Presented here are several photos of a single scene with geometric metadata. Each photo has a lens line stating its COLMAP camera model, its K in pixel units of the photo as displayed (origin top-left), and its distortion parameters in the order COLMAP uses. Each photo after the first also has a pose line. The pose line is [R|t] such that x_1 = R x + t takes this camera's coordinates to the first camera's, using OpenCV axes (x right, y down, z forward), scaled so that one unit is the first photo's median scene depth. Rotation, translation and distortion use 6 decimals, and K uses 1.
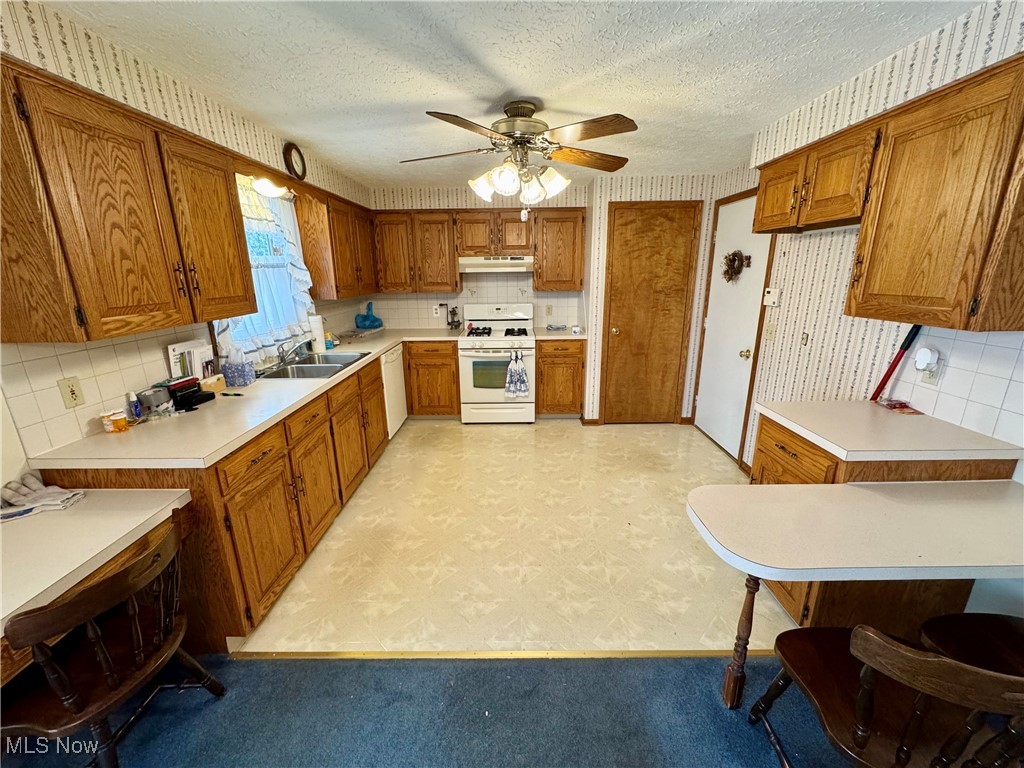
lens RADIAL K [[410.5, 0, 513.4], [0, 410.5, 383.9], [0, 0, 1]] dist [0.000336, -0.000139]
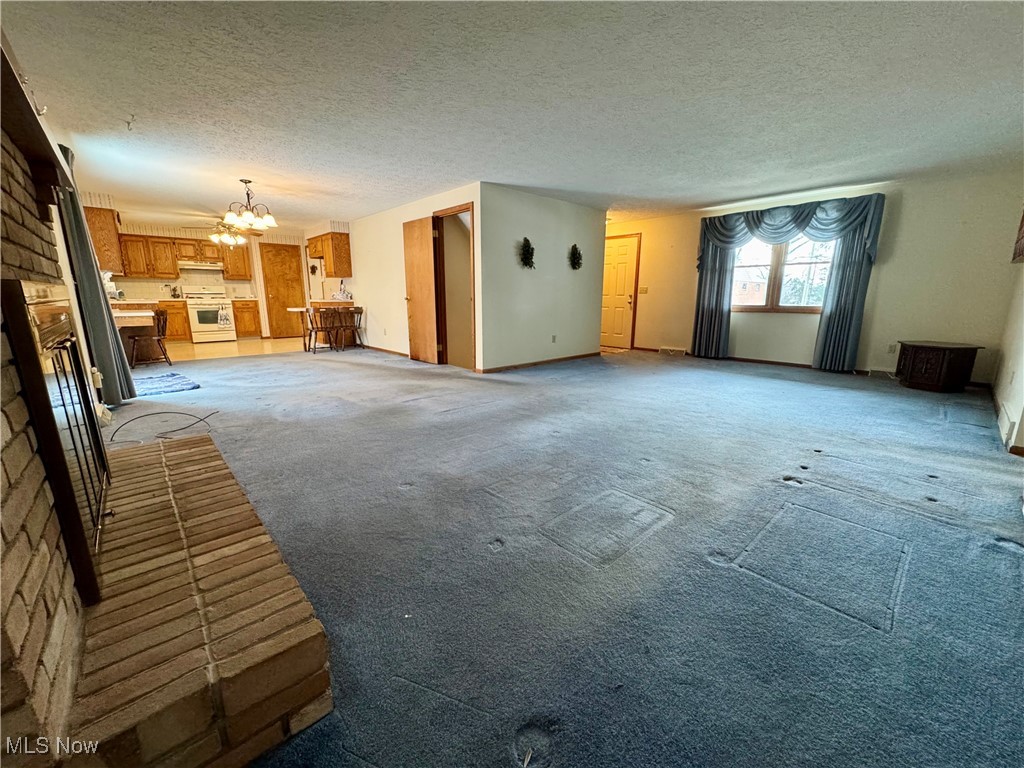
lens RADIAL K [[410.5, 0, 509.5], [0, 410.5, 385.5], [0, 0, 1]] dist [0.000336, -0.000139]
pose [[0.739765, -0.130845, 0.660020, -0.342594], [0.168321, 0.985709, 0.006753, 0.559379], [-0.651472, 0.106099, 0.751218, -1.520517]]
